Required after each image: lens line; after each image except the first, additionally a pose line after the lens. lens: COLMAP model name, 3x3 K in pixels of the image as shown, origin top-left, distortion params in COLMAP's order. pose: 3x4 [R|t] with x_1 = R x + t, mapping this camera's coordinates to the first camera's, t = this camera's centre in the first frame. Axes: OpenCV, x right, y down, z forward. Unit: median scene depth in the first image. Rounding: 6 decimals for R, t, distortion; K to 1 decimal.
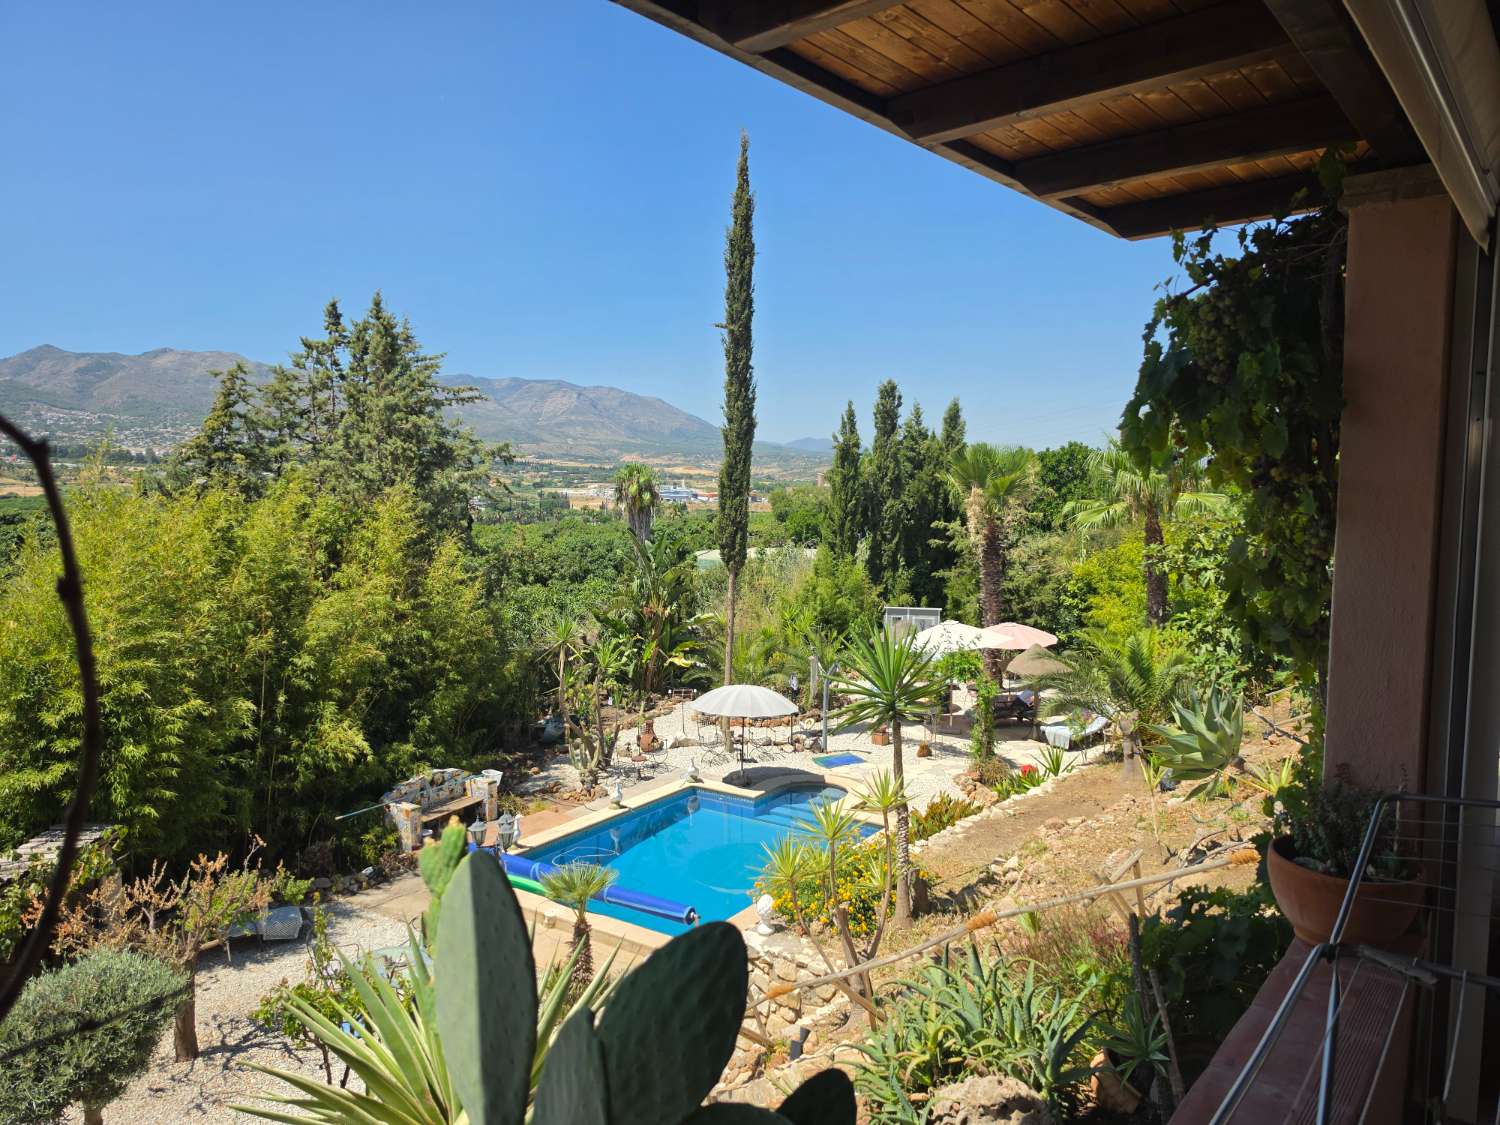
lens RADIAL K [[1034.8, 0, 754.0], [0, 1034.8, 565.1], [0, 0, 1]] dist [0.062451, -0.084822]
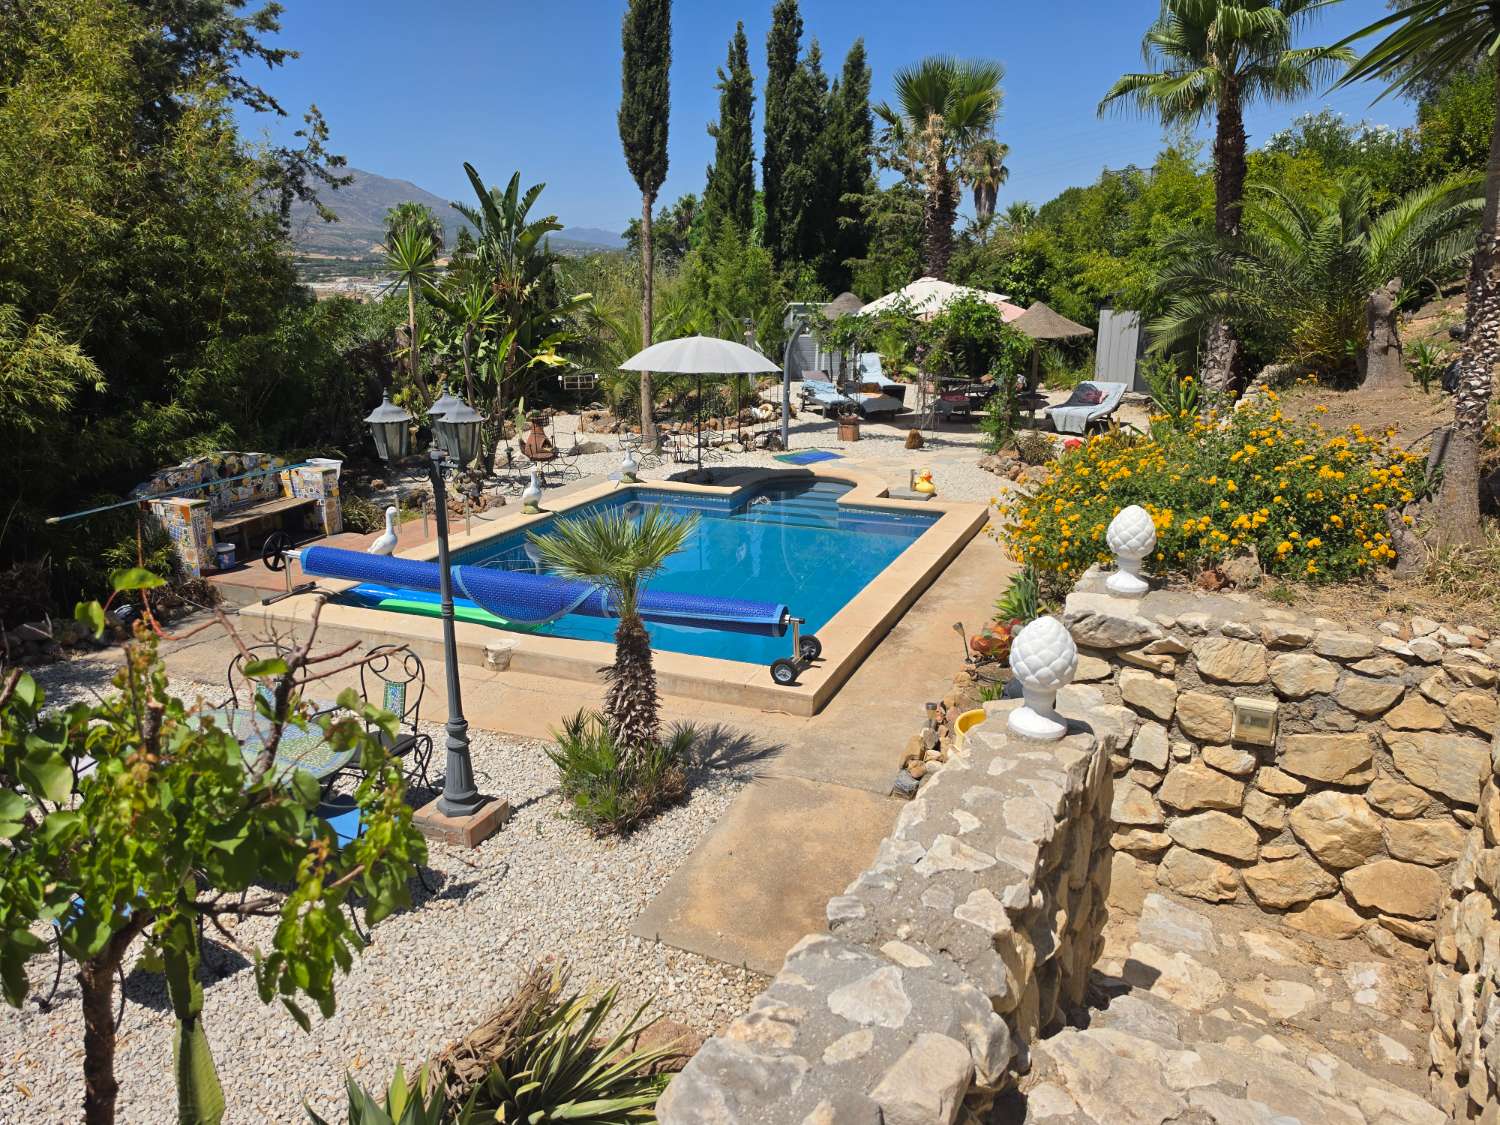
lens RADIAL K [[1034.8, 0, 726.7], [0, 1034.8, 555.3], [0, 0, 1]] dist [0.062451, -0.084822]
pose [[0.981984, -0.059142, 0.179470, -0.108539], [0.025880, 0.982902, 0.182300, 0.120627], [-0.187183, -0.174371, 0.966725, 0.290812]]
